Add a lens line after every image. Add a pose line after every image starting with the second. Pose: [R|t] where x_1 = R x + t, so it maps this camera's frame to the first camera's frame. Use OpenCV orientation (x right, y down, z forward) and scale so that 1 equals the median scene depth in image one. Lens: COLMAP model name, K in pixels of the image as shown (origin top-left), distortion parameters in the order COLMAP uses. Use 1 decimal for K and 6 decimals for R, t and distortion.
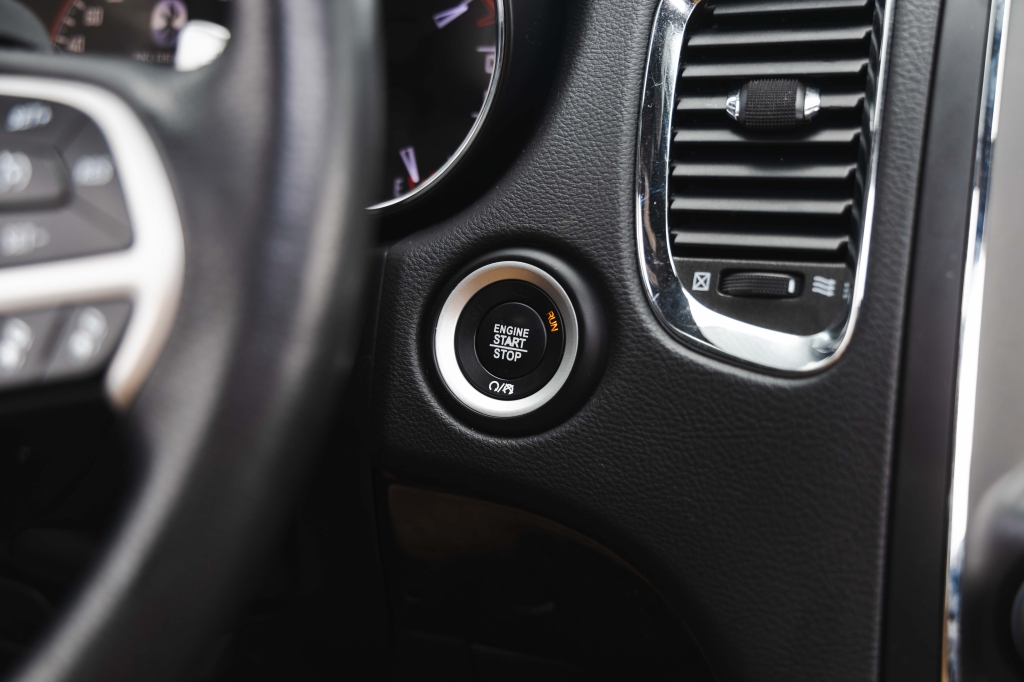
lens RADIAL K [[1495.5, 0, 527.5], [0, 1495.5, 338.8], [0, 0, 1]] dist [-0.011377, 0.000000]
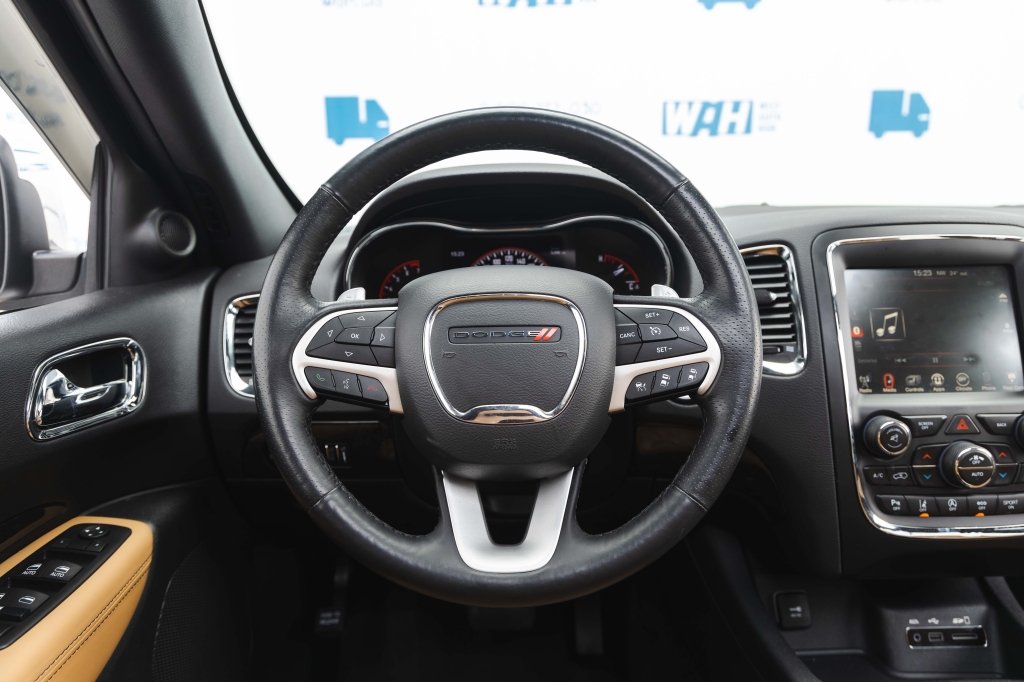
lens RADIAL K [[699.5, 0, 521.6], [0, 699.5, 336.6], [0, 0, 1]] dist [-0.001136, 0.008515]
pose [[0.961982, -0.072196, 0.263398, -0.798443], [0.092746, 0.993472, -0.066422, -0.013613], [-0.256883, 0.088325, 0.962398, -0.381305]]
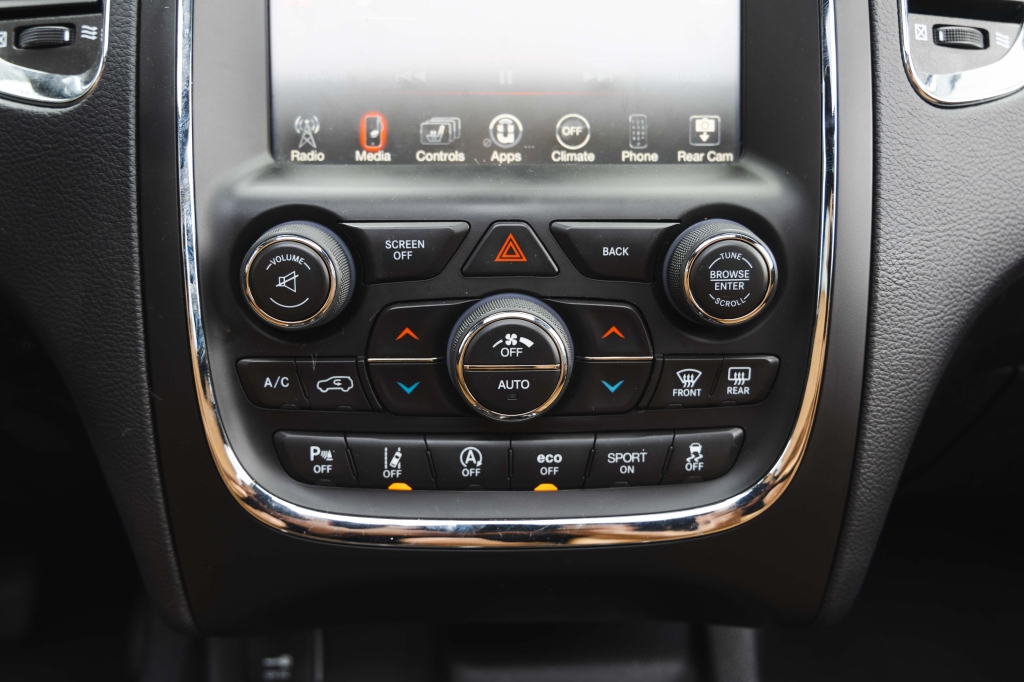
lens RADIAL K [[986.4, 0, 514.7], [0, 986.4, 347.0], [0, 0, 1]] dist [0.017789, 0.000000]
pose [[0.958904, -0.107888, 0.262417, 0.285245], [0.074652, 0.988232, 0.133506, 0.134763], [-0.273732, -0.108430, 0.955674, 0.095499]]
